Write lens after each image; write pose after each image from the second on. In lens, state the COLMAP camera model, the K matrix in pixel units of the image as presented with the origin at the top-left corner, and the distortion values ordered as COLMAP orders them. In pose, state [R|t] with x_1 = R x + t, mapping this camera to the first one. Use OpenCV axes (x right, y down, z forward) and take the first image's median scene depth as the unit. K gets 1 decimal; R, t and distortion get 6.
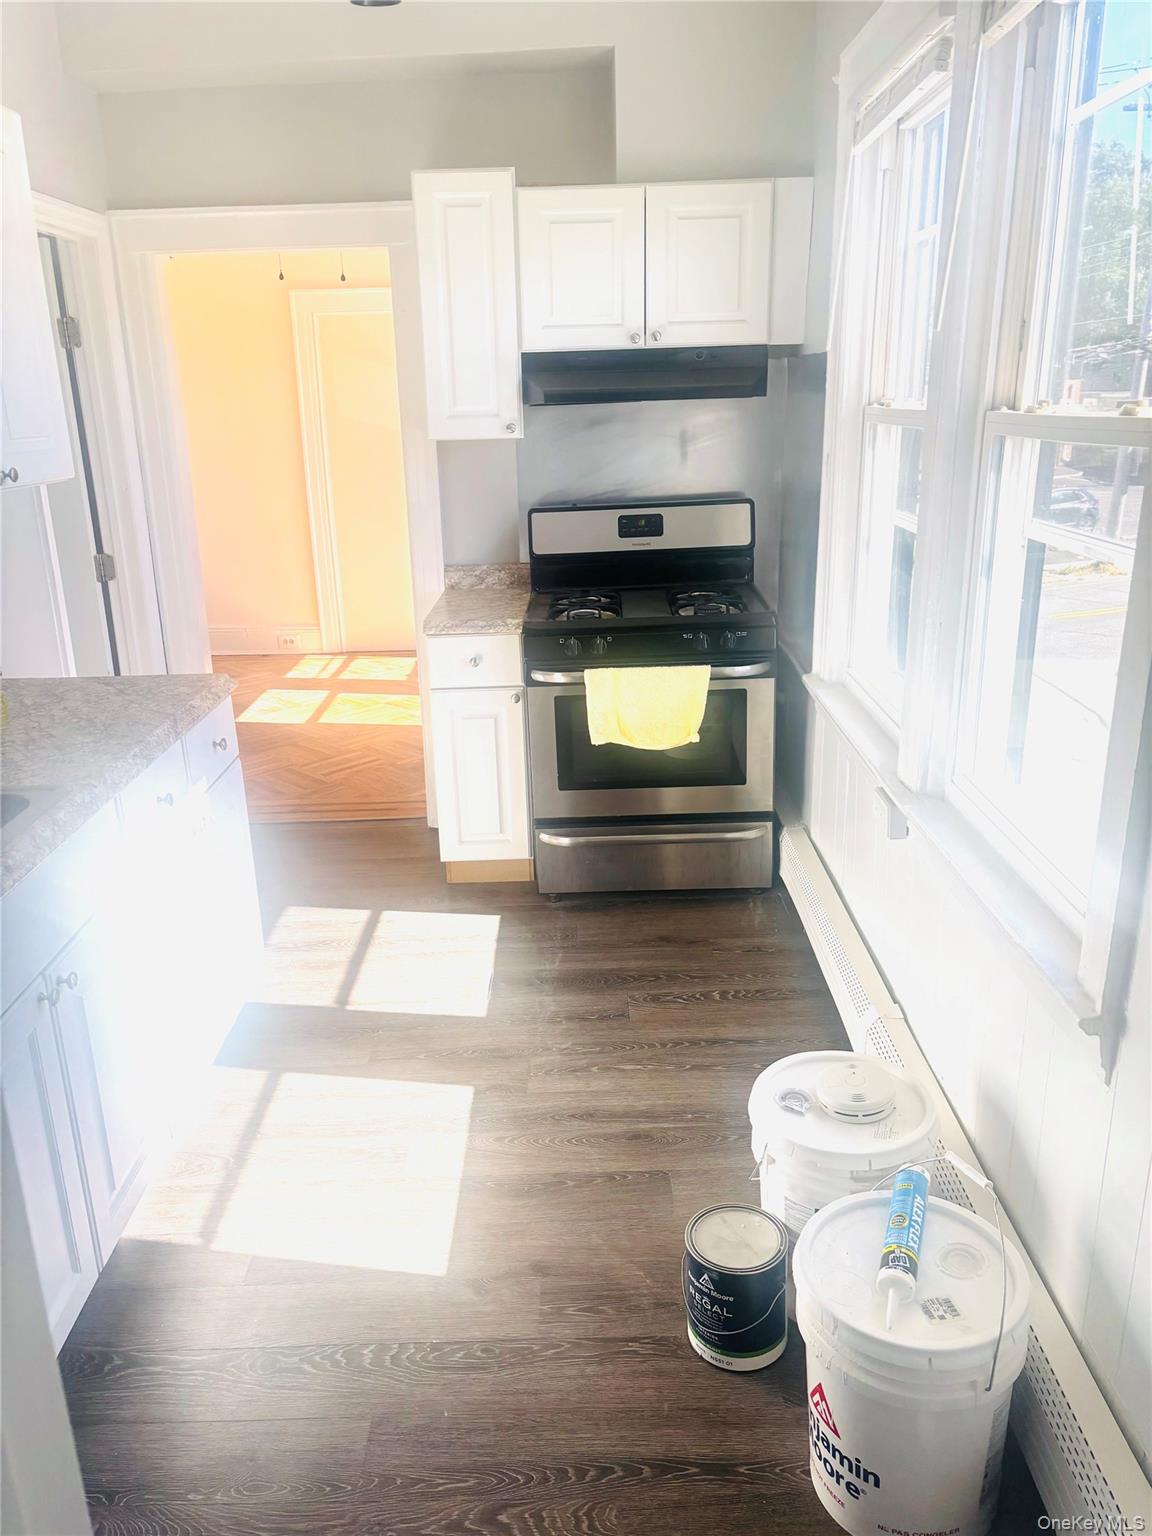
lens RADIAL K [[1173.8, 0, 576.0], [0, 1173.8, 771.0], [0, 0, 1]] dist [0.038127, -0.028433]
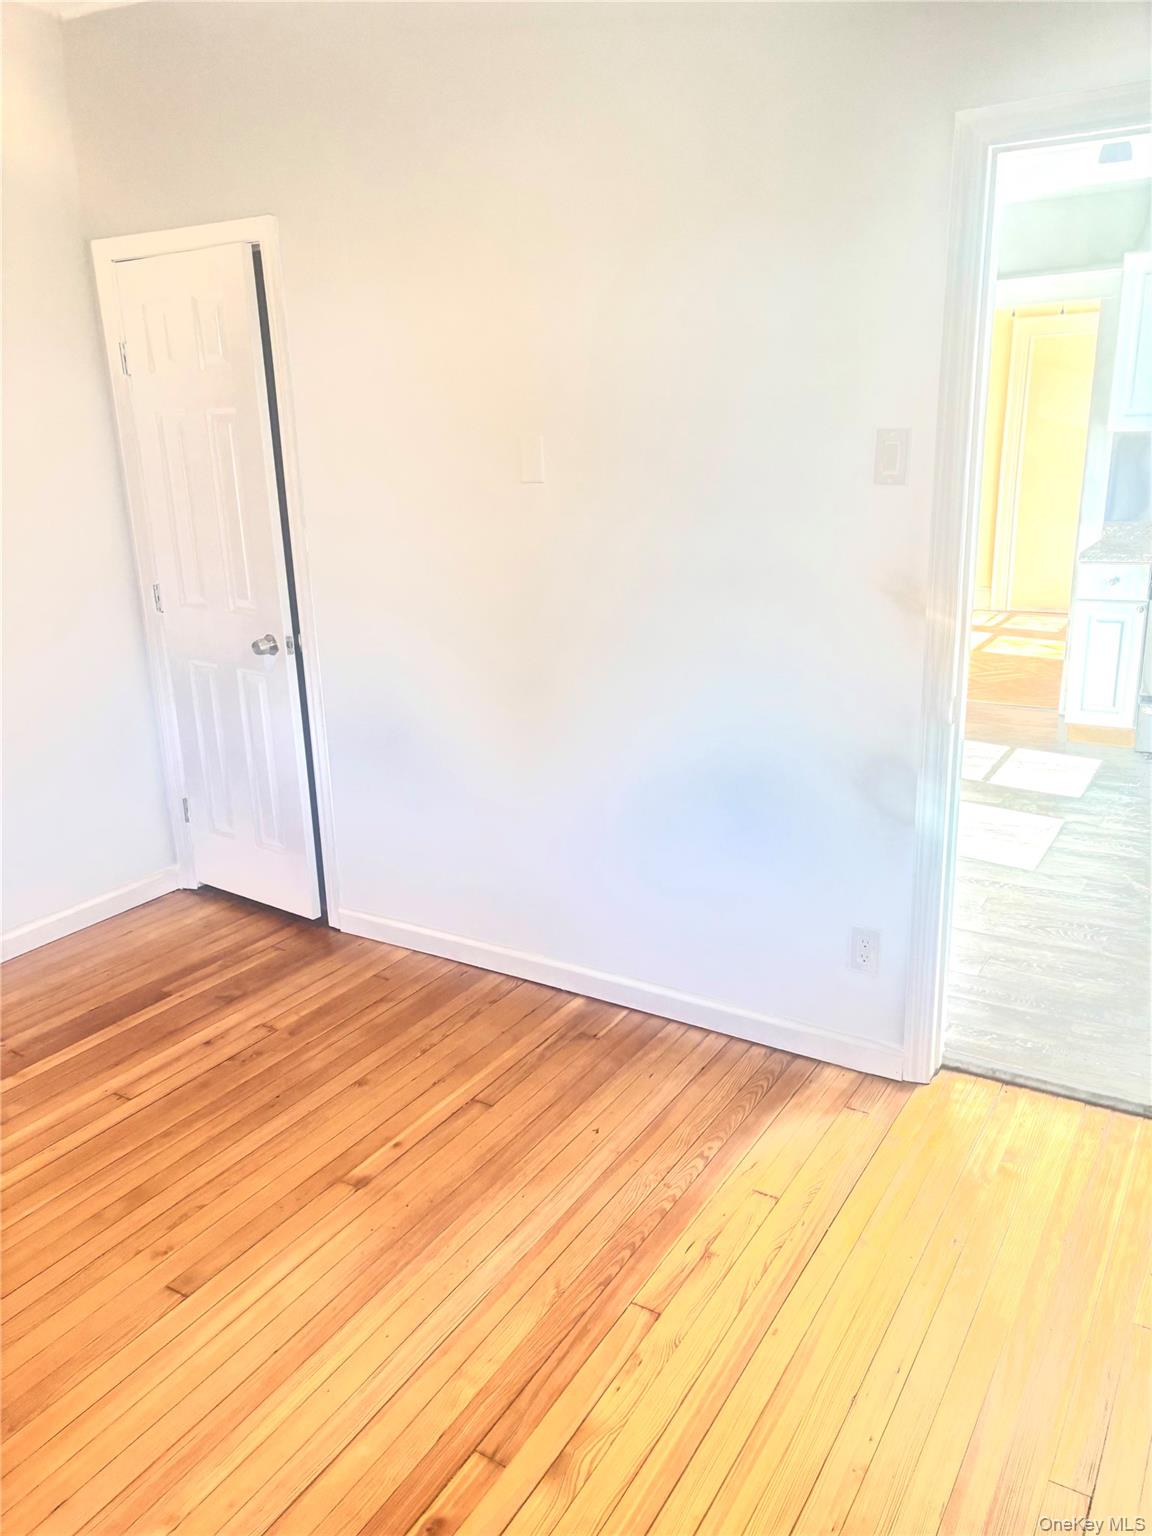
lens RADIAL K [[1173.8, 0, 571.3], [0, 1173.8, 768.9], [0, 0, 1]] dist [0.038127, -0.028433]
pose [[0.855095, 0.147358, -0.497090, 0.058025], [-0.152029, 0.987879, 0.031327, 0.108020], [0.495681, 0.048785, 0.867133, -0.333912]]
